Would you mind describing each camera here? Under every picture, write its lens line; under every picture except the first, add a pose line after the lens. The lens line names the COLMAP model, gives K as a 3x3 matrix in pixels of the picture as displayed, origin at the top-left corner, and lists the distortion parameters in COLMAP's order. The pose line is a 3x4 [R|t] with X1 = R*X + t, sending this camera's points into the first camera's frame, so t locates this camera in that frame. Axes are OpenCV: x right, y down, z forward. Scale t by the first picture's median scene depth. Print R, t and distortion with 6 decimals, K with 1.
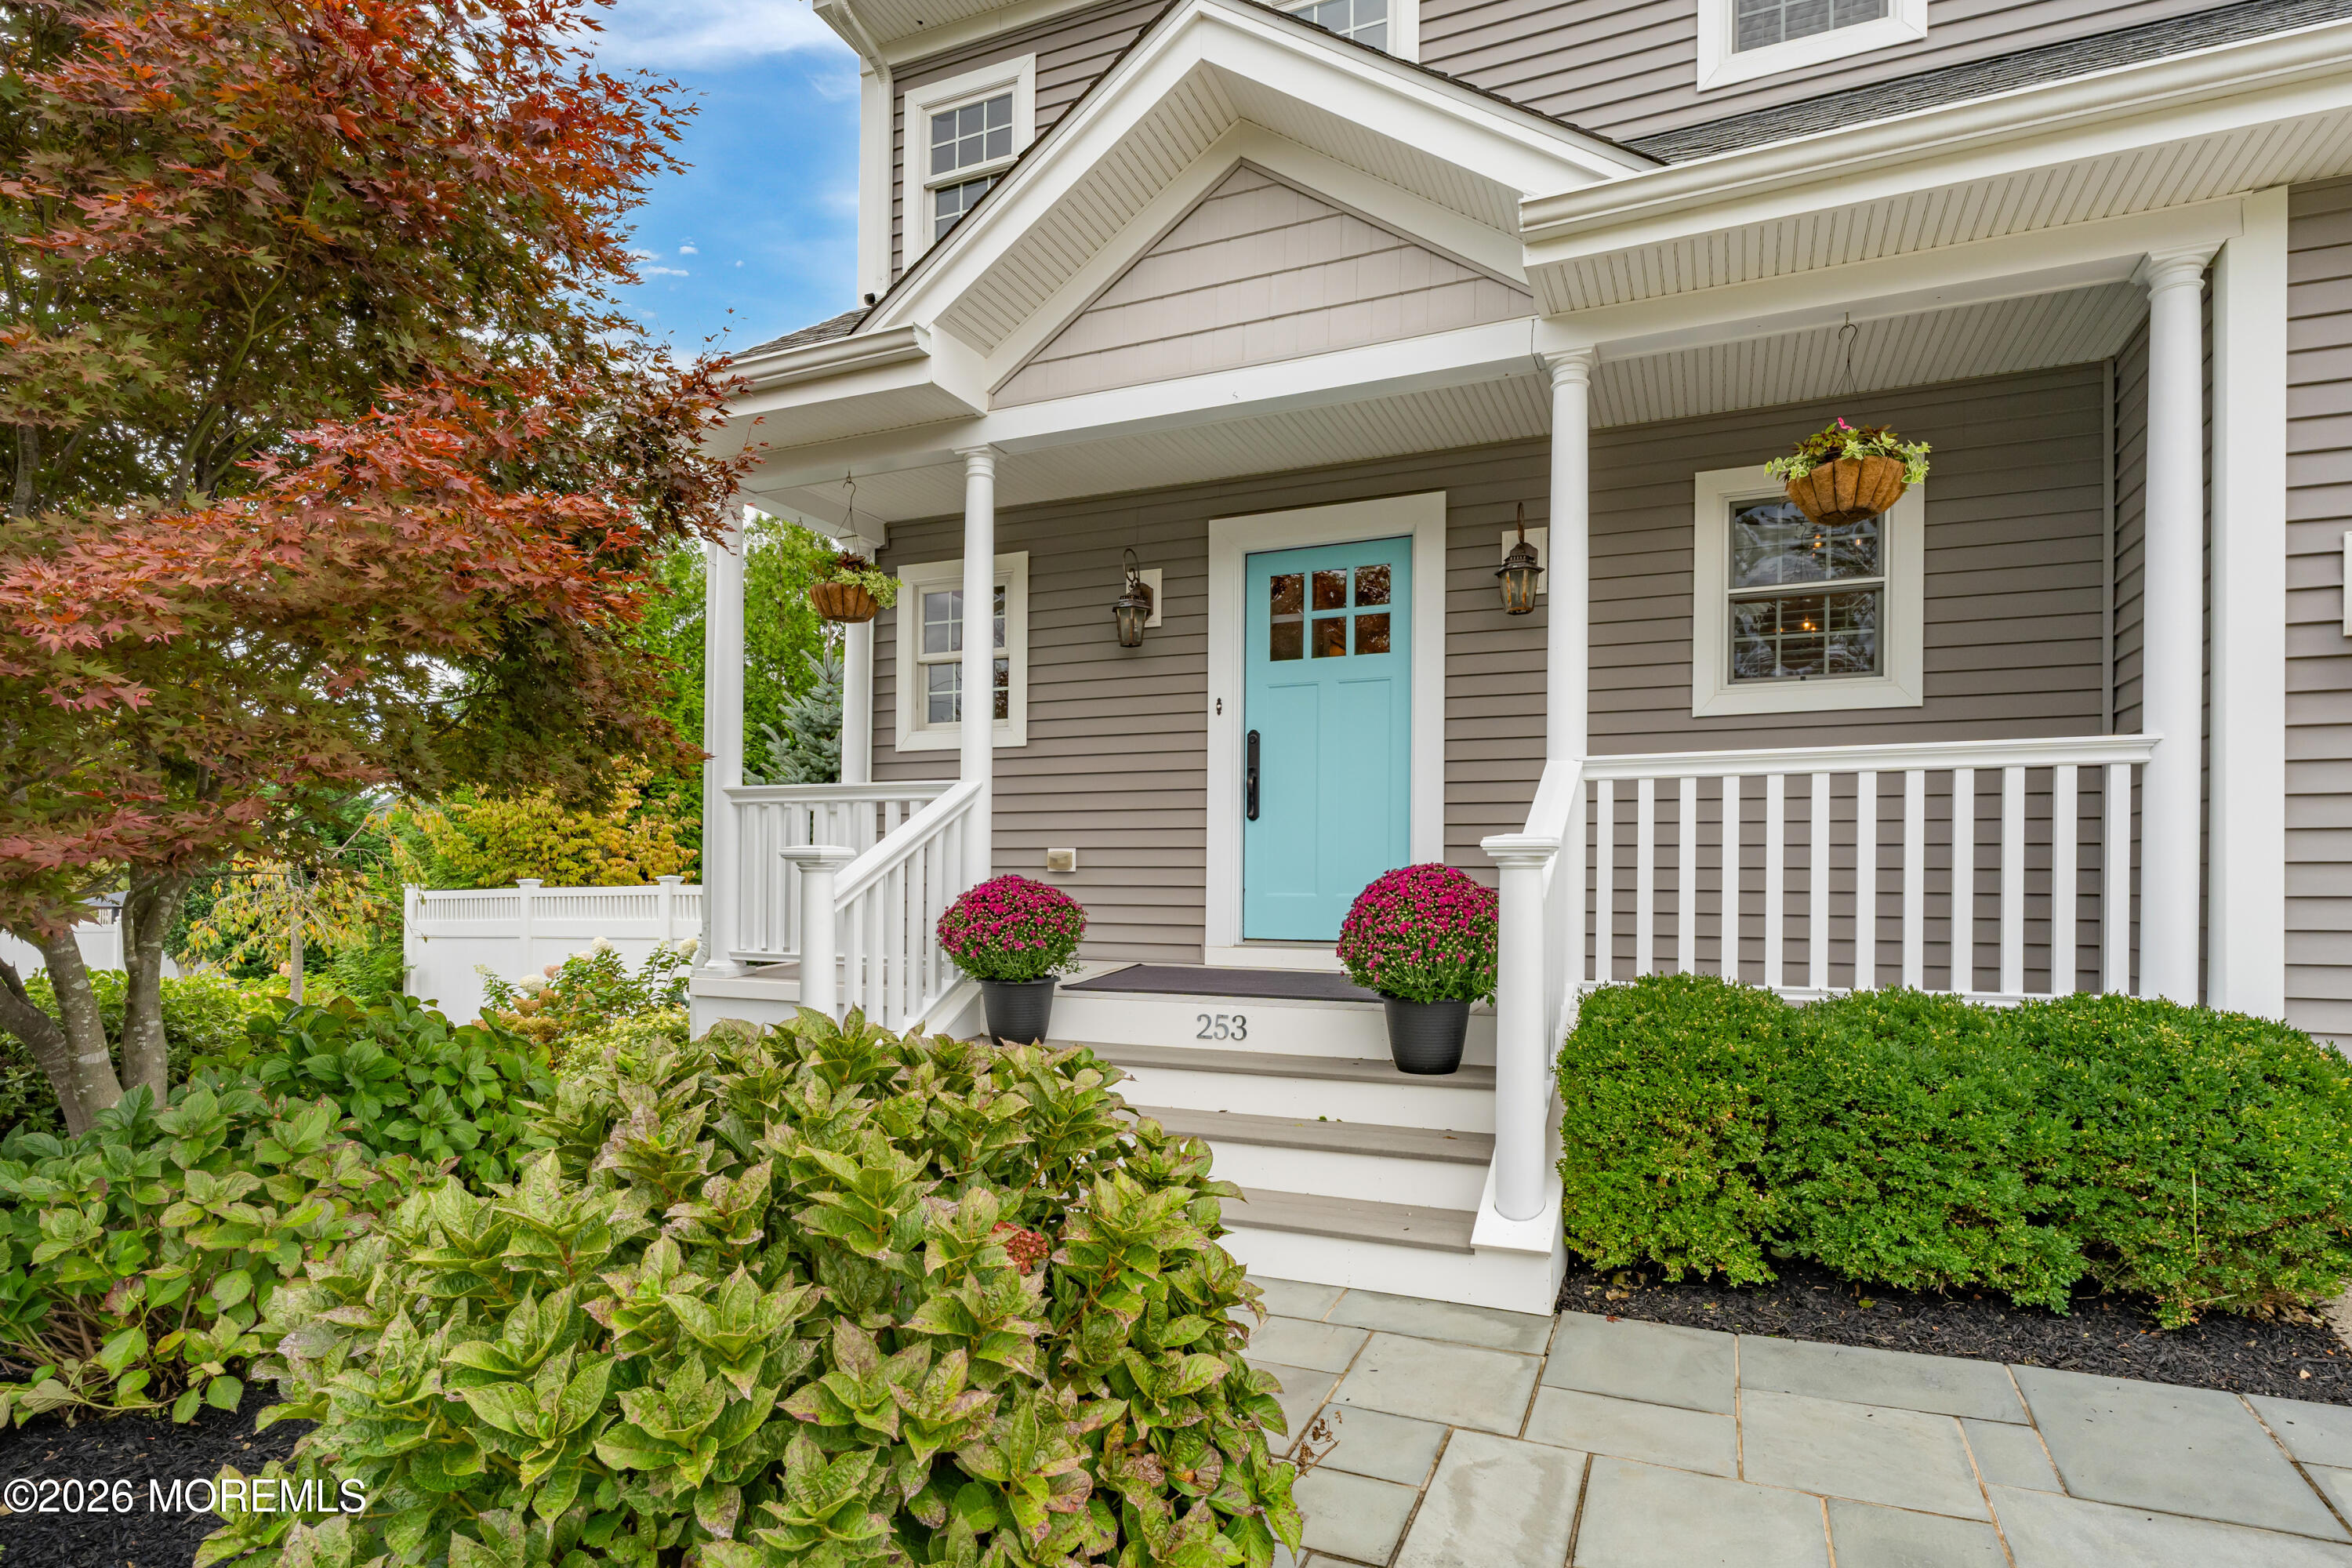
lens RADIAL K [[1272.1, 0, 1114.3], [0, 1272.1, 905.5], [0, 0, 1]] dist [0.002499, 0.000499]
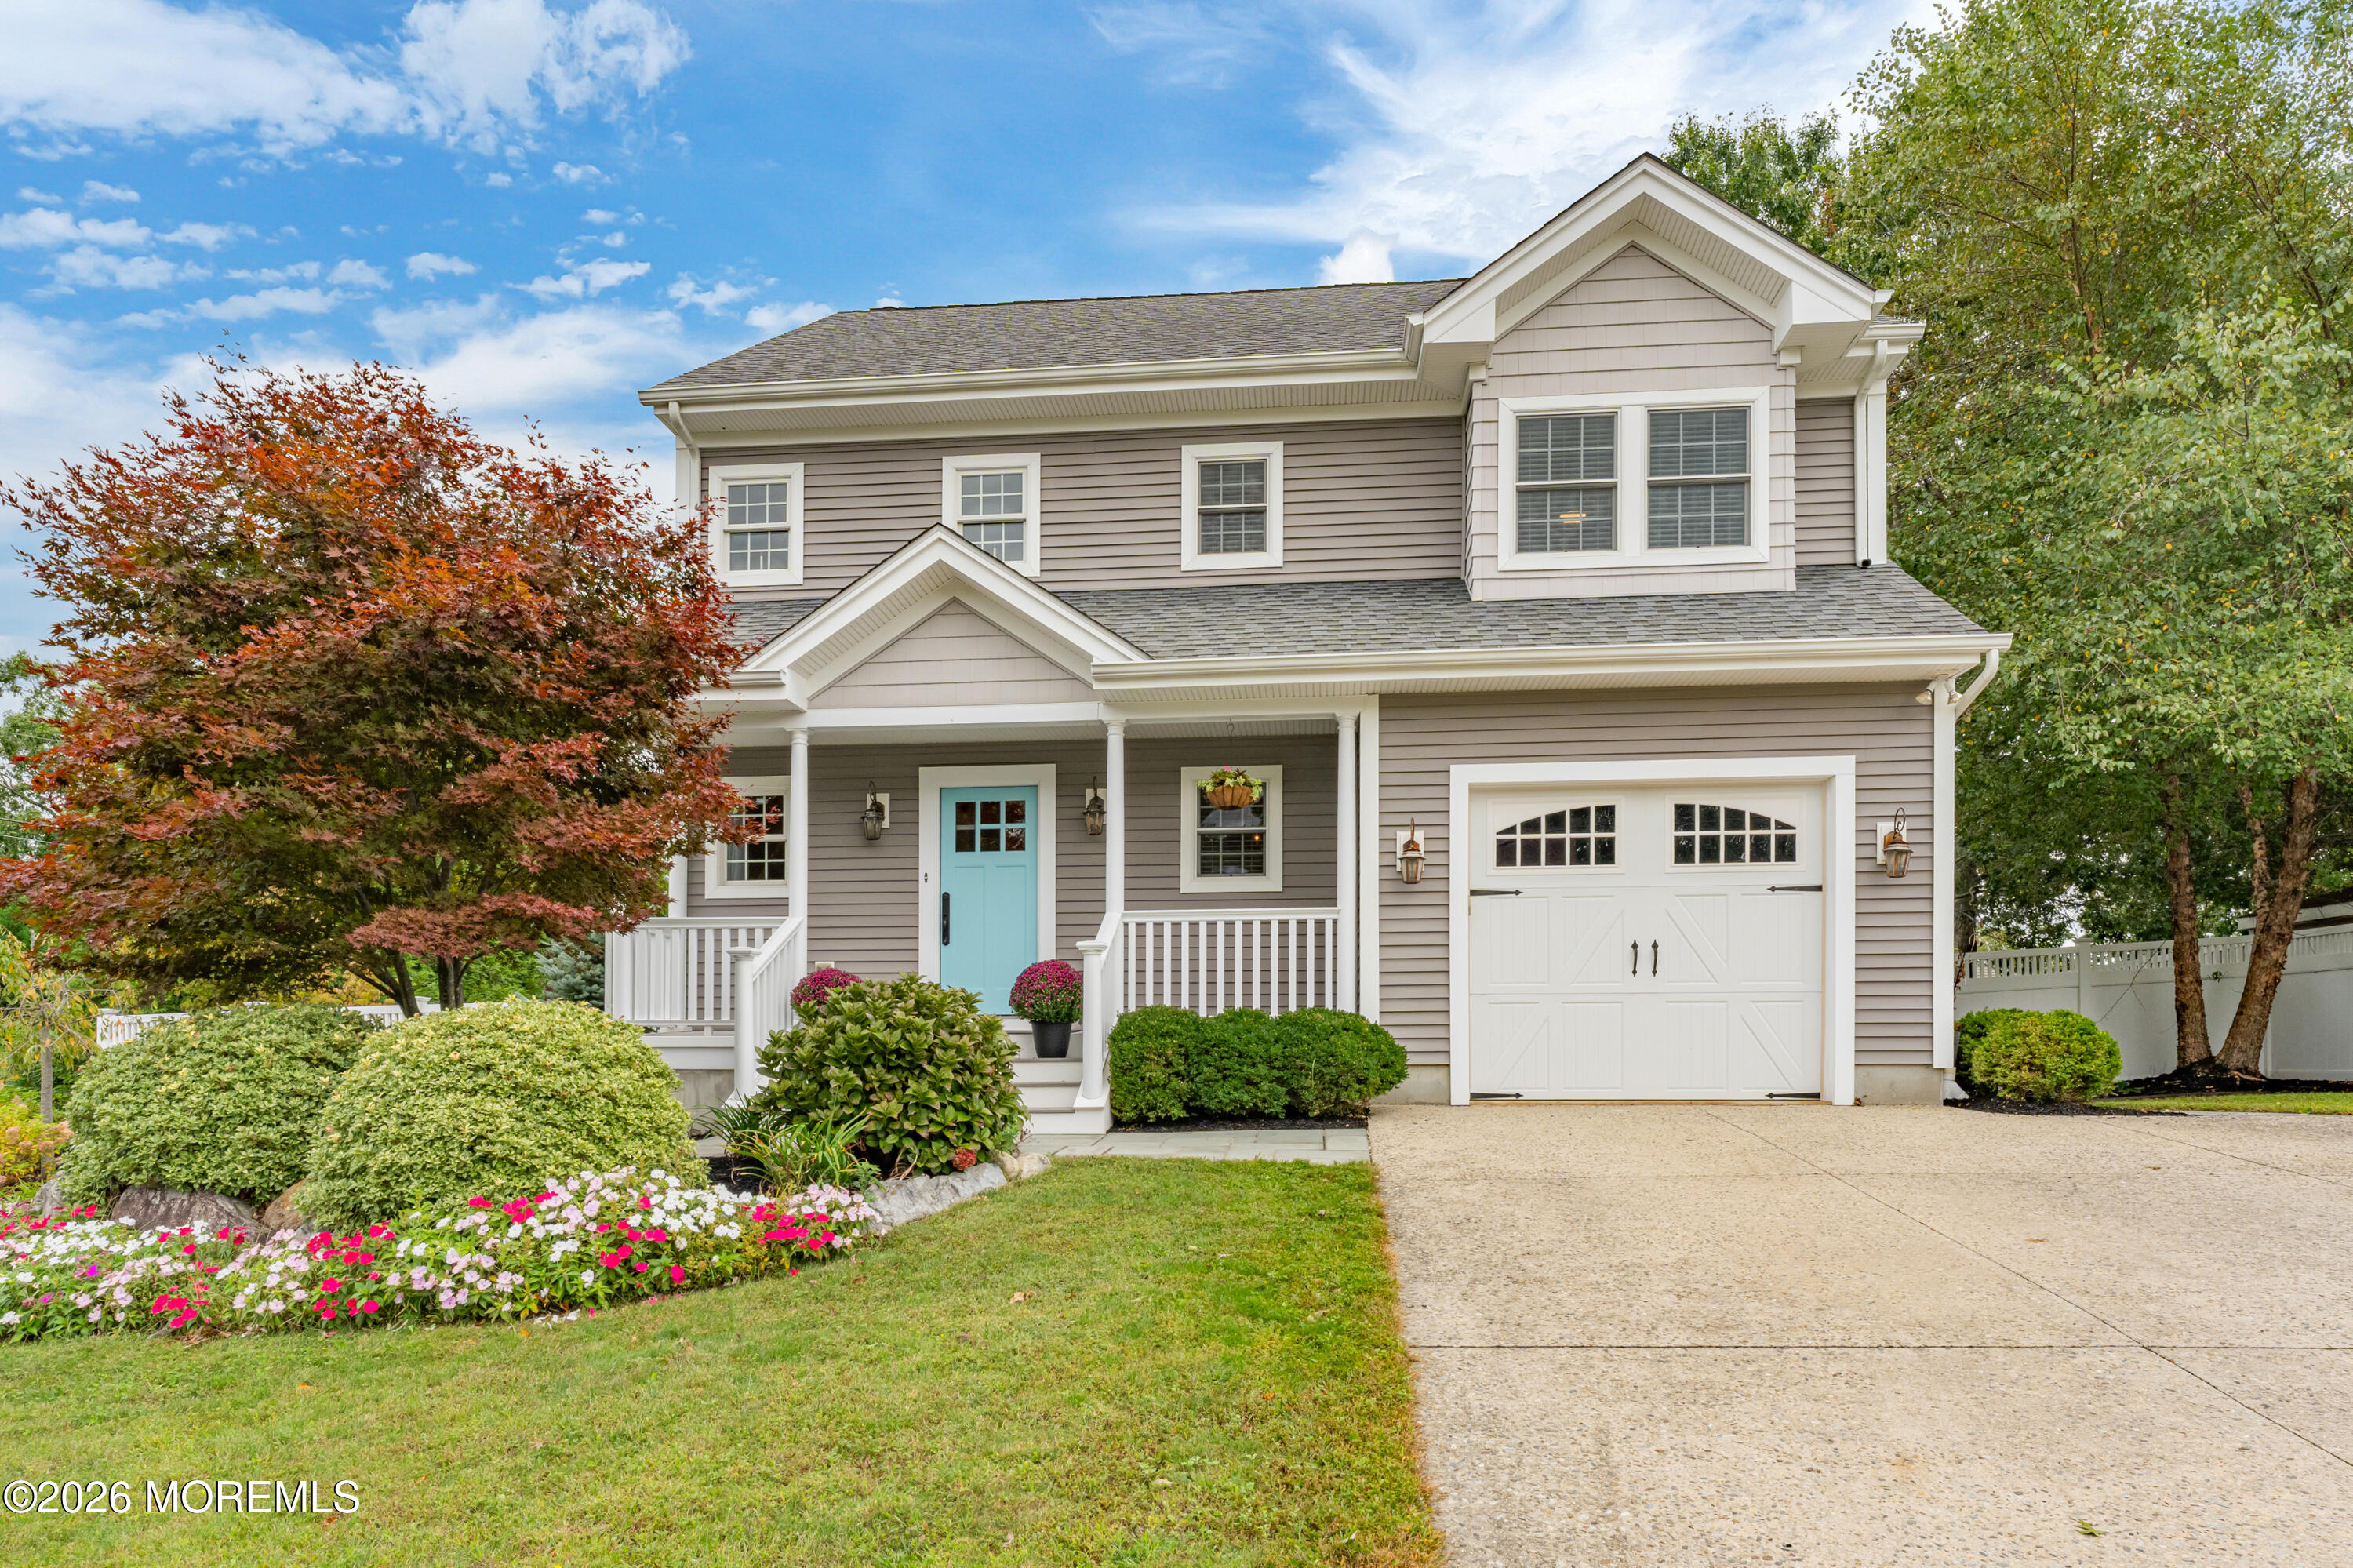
lens RADIAL K [[1370.1, 0, 1176.5], [0, 1370.1, 784.0], [0, 0, 1]] dist [0.000880, -0.000004]
pose [[0.936732, 0.057067, 0.345365, -0.293302], [0.016246, 0.978471, -0.205745, 0.124325], [-0.349671, 0.198339, 0.915637, -0.982707]]
